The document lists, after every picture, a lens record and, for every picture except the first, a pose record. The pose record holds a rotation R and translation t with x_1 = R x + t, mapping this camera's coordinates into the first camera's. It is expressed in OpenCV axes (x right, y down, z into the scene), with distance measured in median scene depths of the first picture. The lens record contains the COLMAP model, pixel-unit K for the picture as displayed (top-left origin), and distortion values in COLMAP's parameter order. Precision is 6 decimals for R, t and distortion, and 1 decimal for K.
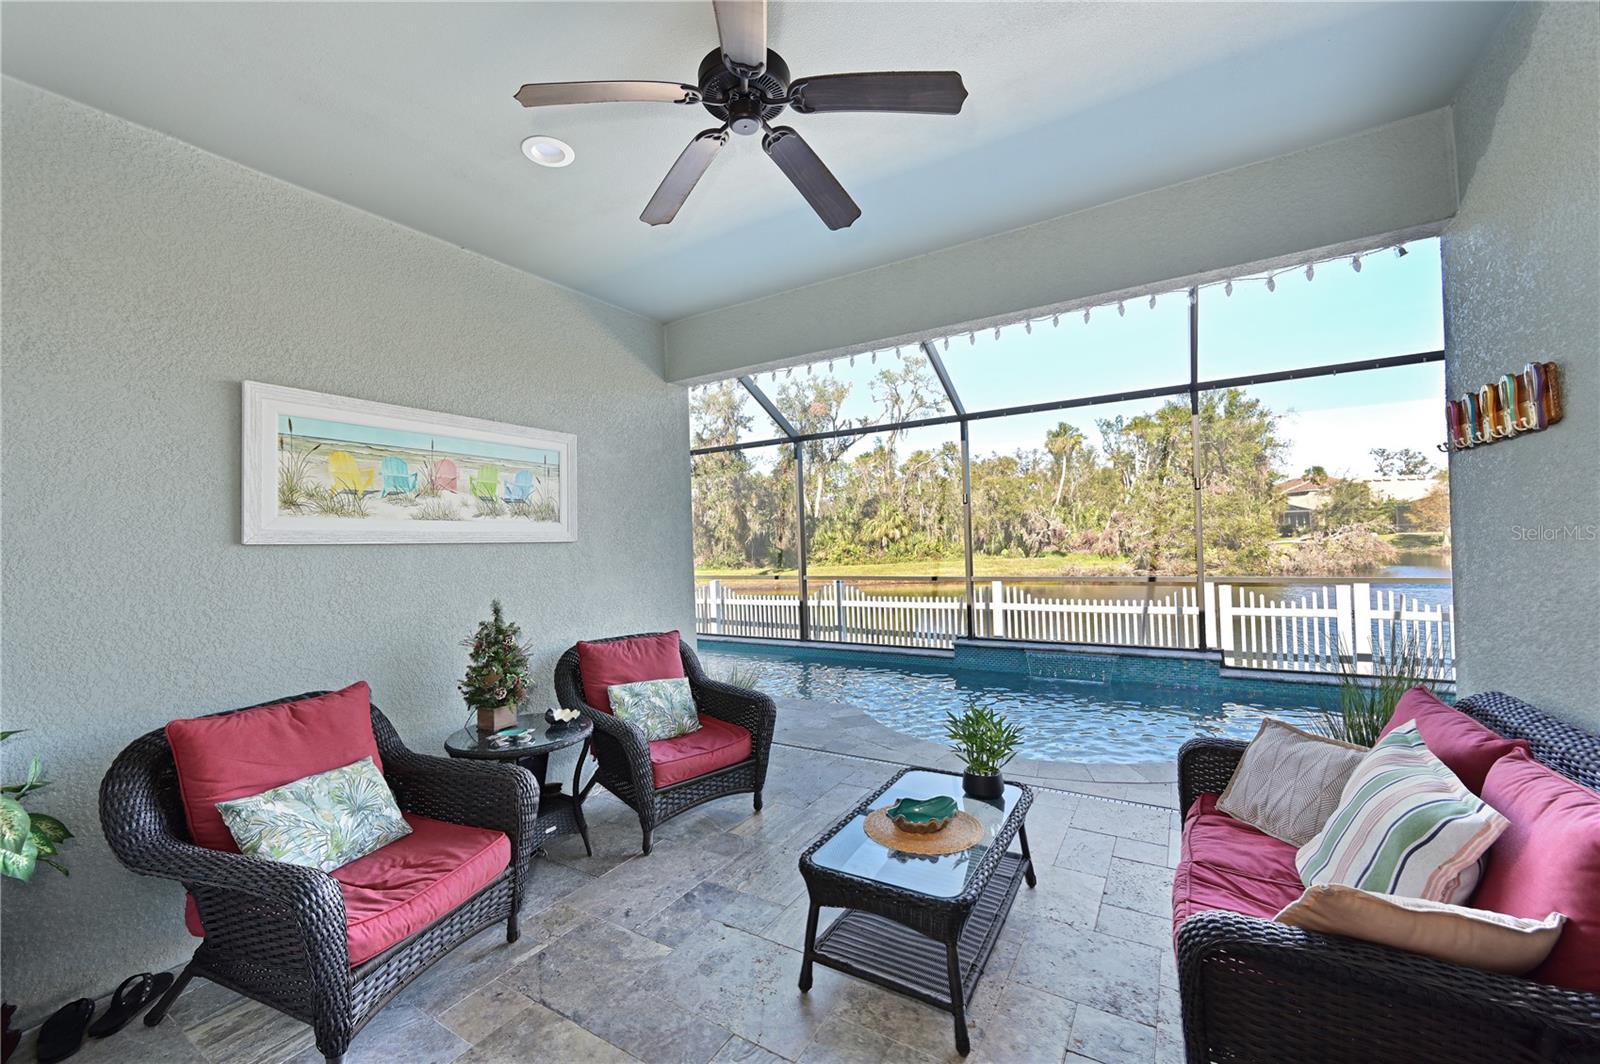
lens RADIAL K [[645.7, 0, 777.8], [0, 645.7, 532.2], [0, 0, 1]] dist [-0.000685, -0.000090]
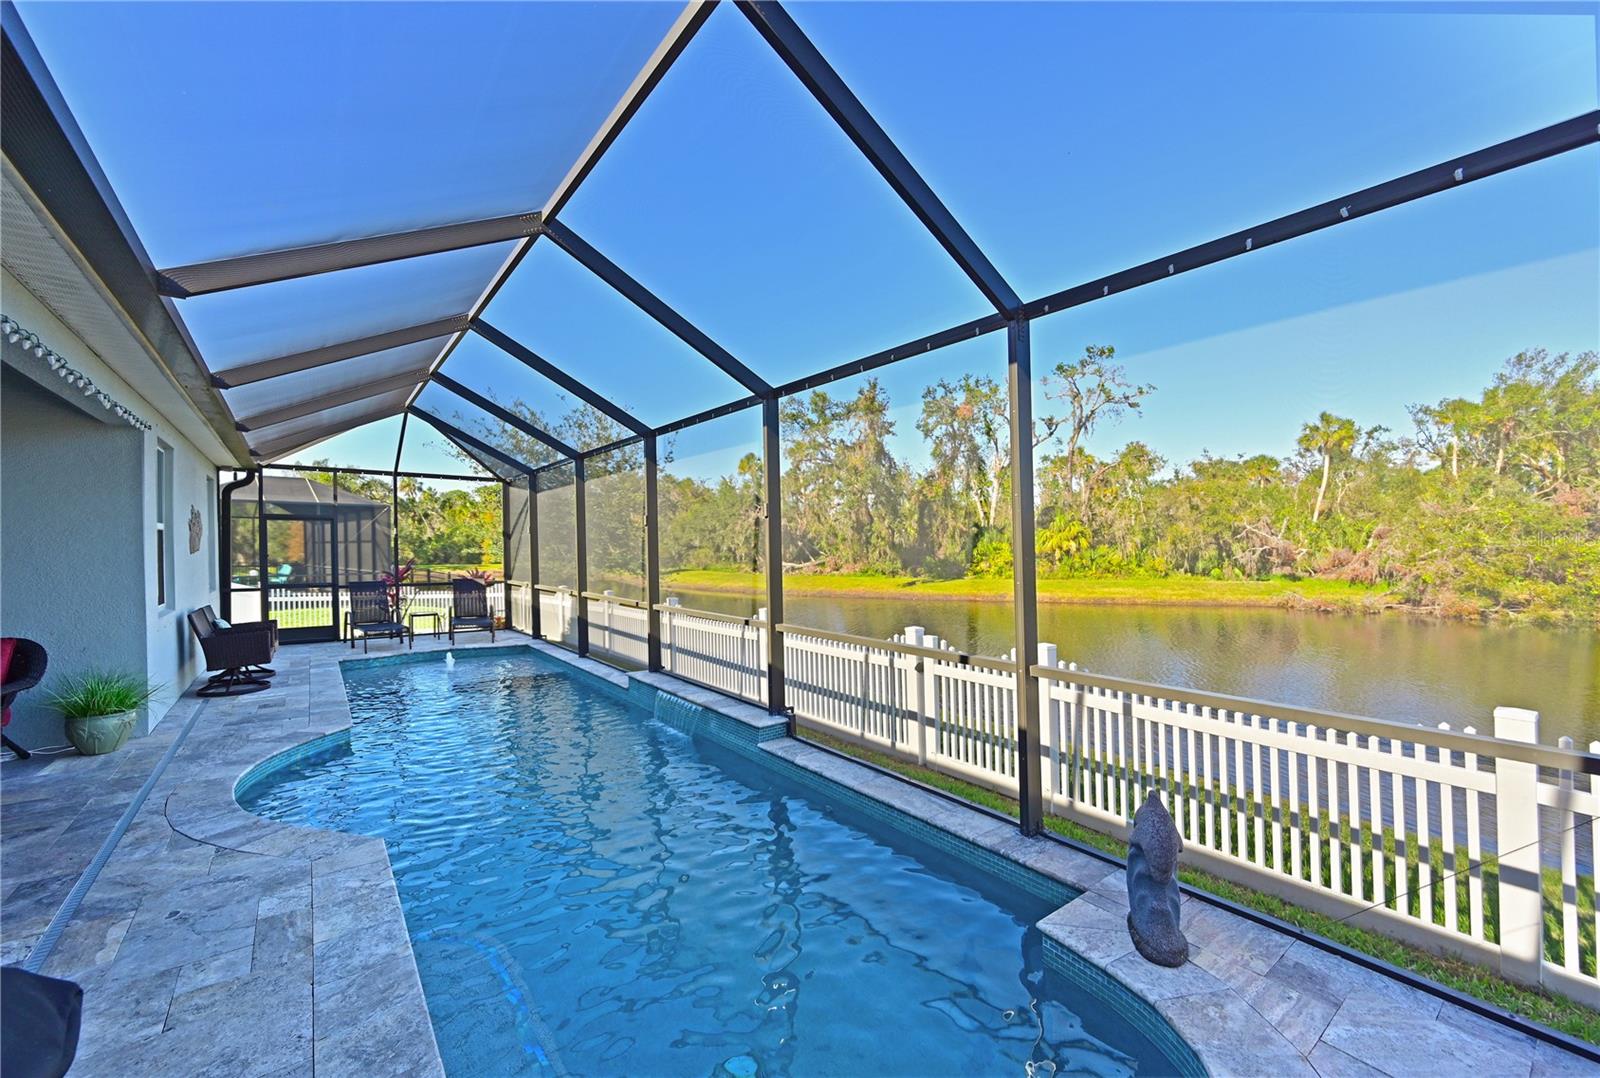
lens RADIAL K [[642.7, 0, 798.5], [0, 642.7, 539.0], [0, 0, 1]] dist [0.001005, 0.000103]
pose [[0.934470, 0.027549, -0.354975, 2.059449], [-0.025618, 0.999620, 0.010142, -0.098788], [0.355120, -0.000384, 0.934821, 0.521372]]
